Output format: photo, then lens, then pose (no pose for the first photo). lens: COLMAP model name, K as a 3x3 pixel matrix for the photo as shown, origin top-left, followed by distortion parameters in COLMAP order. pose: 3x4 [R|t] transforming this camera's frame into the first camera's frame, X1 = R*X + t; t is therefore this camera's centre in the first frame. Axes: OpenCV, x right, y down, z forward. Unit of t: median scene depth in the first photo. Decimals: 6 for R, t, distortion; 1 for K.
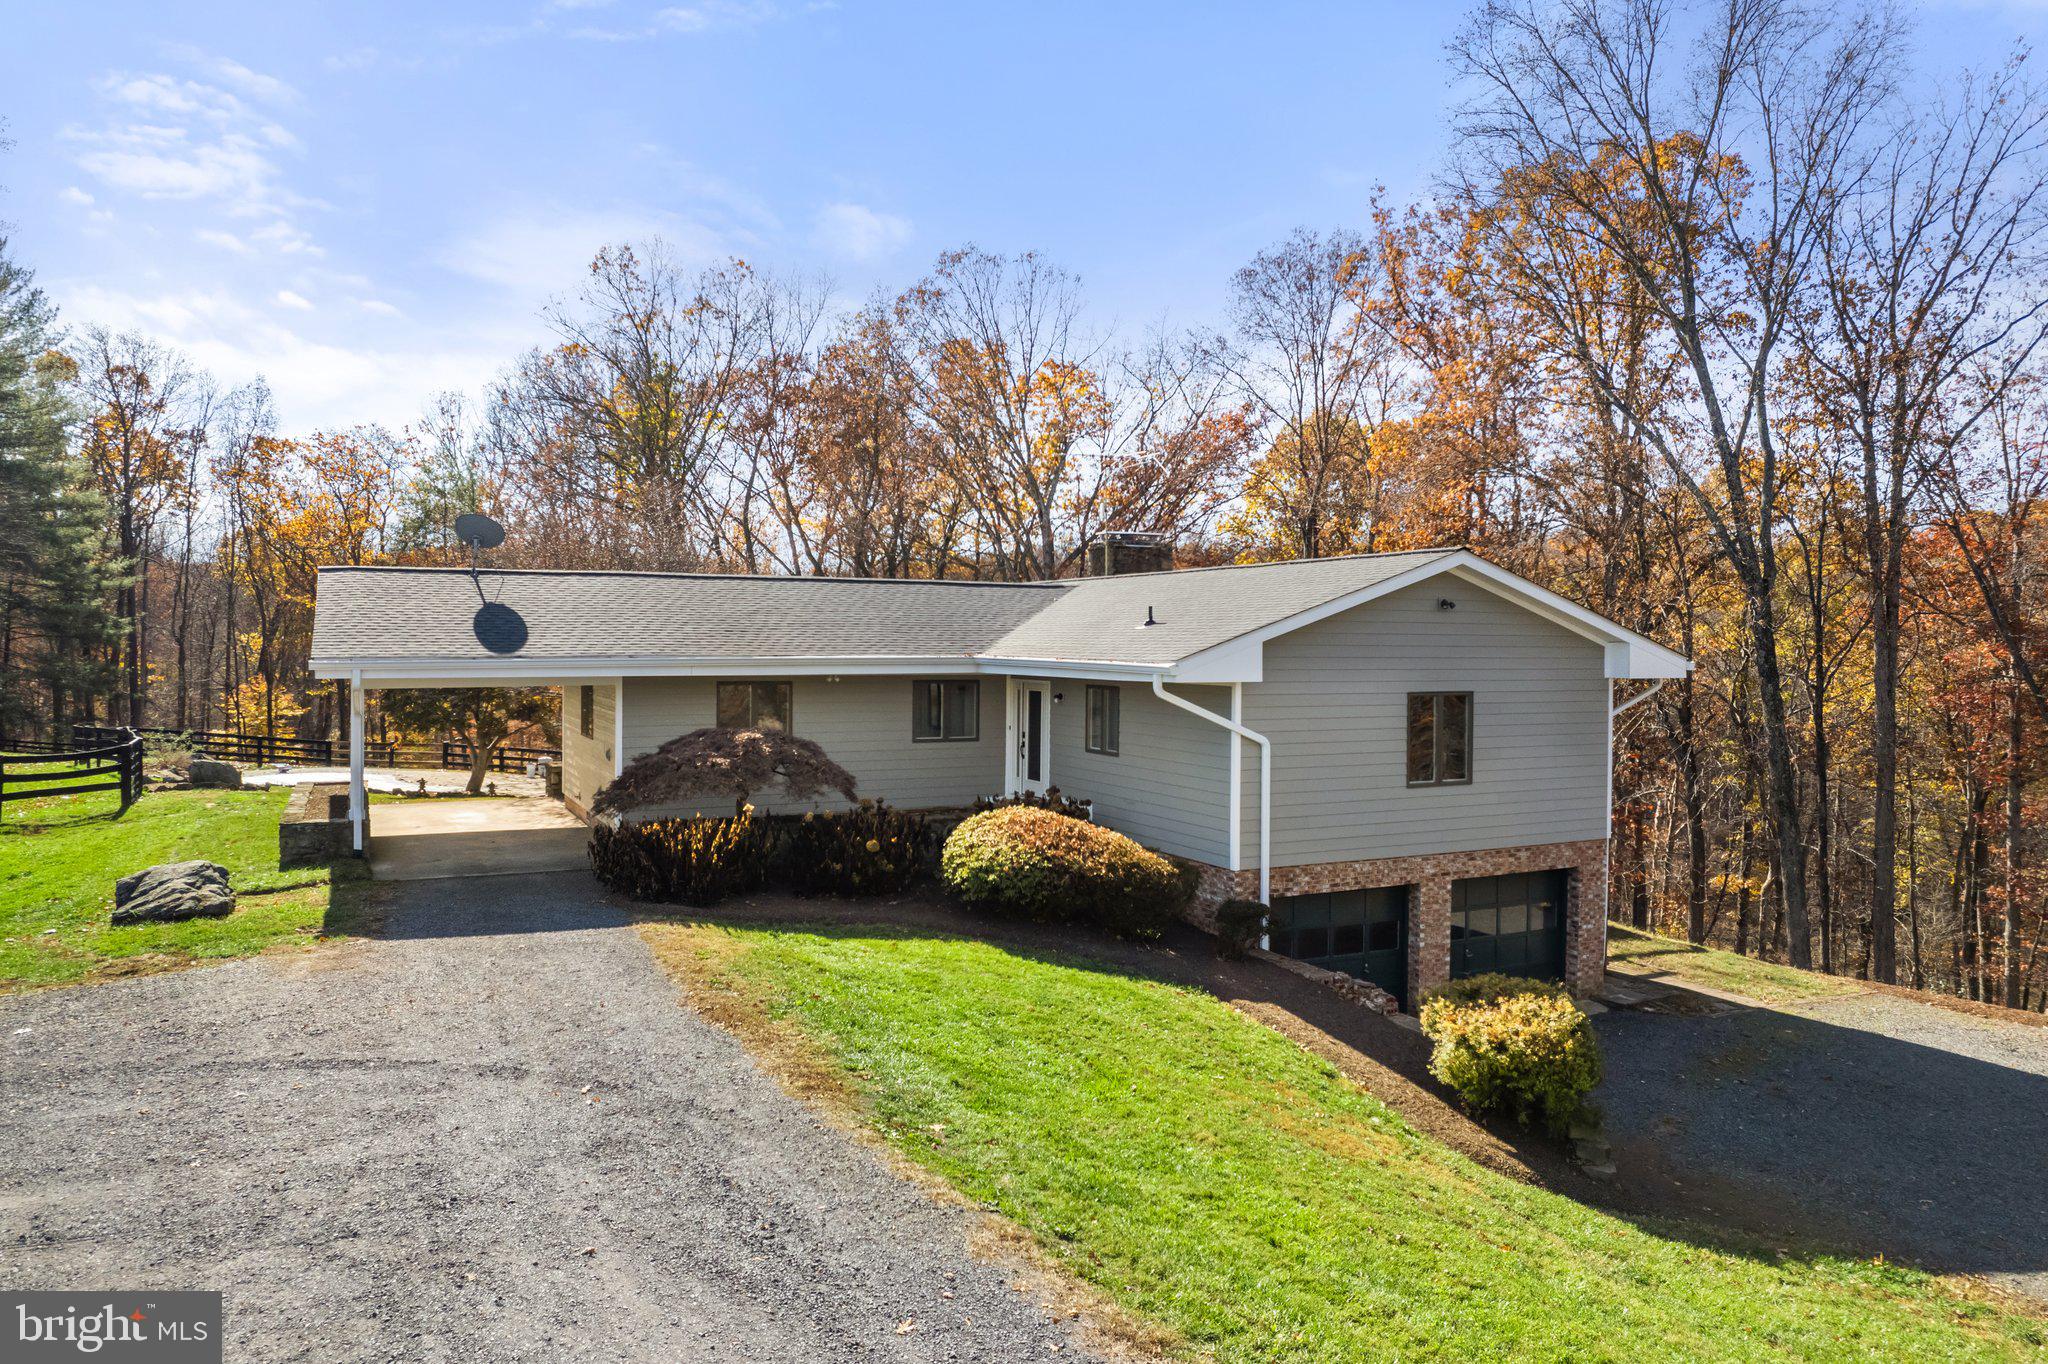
lens RADIAL K [[1370.0, 0, 1024.0], [0, 1370.0, 682.0], [0, 0, 1]] dist [-0.090876, 0.084139]
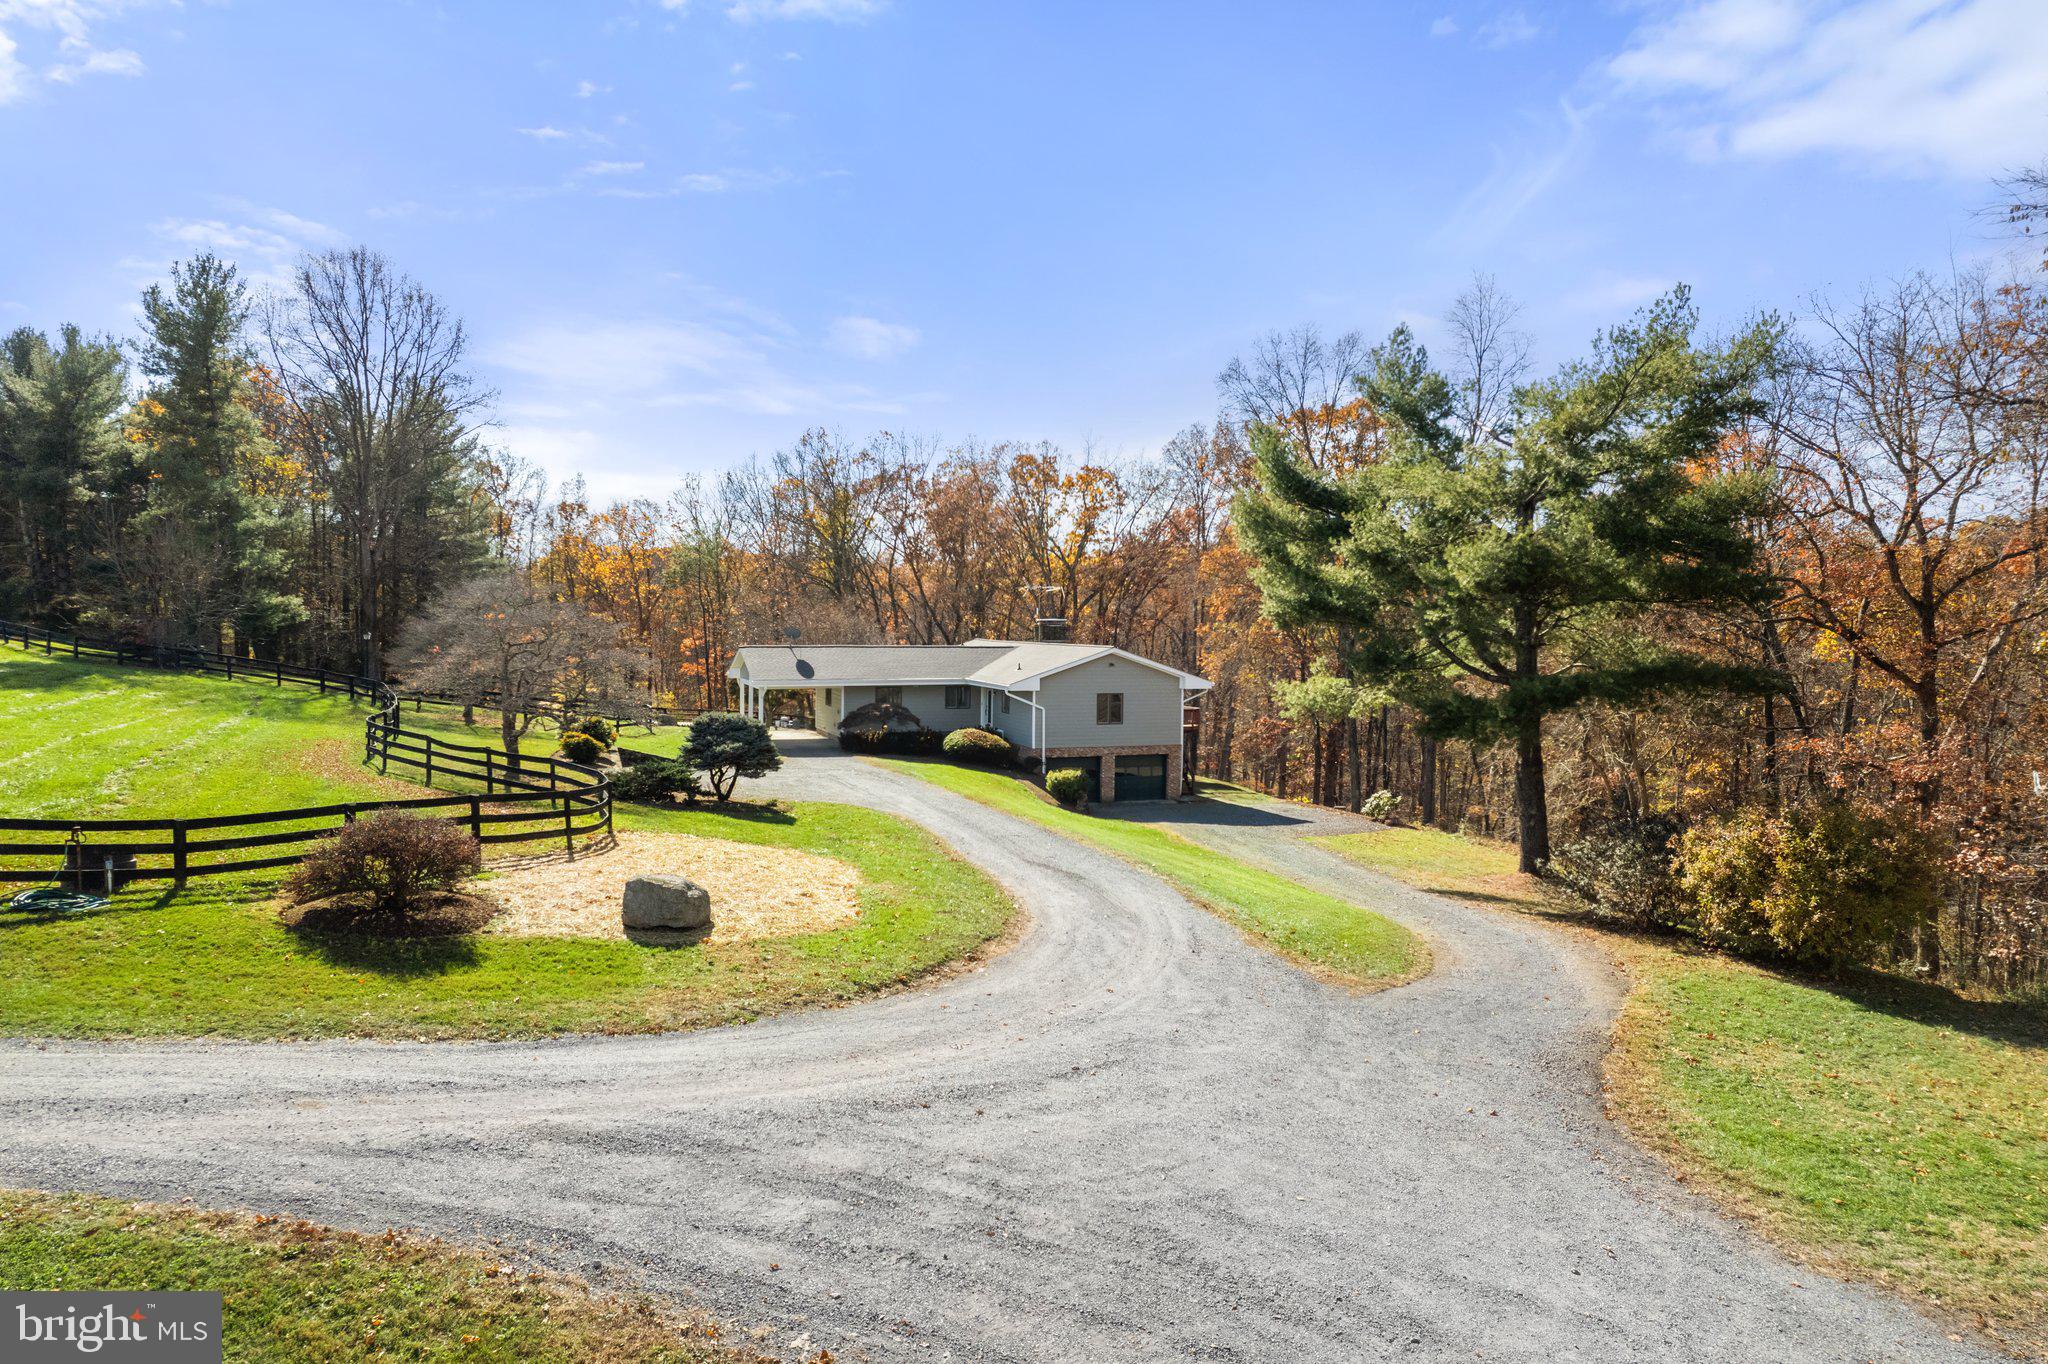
lens RADIAL K [[1370.0, 0, 1024.0], [0, 1370.0, 682.0], [0, 0, 1]] dist [-0.090876, 0.084139]
pose [[0.994203, 0.006881, -0.107300, 0.435413], [-0.005043, 0.999836, 0.017389, -0.068079], [0.107402, -0.016747, 0.994075, -2.017492]]
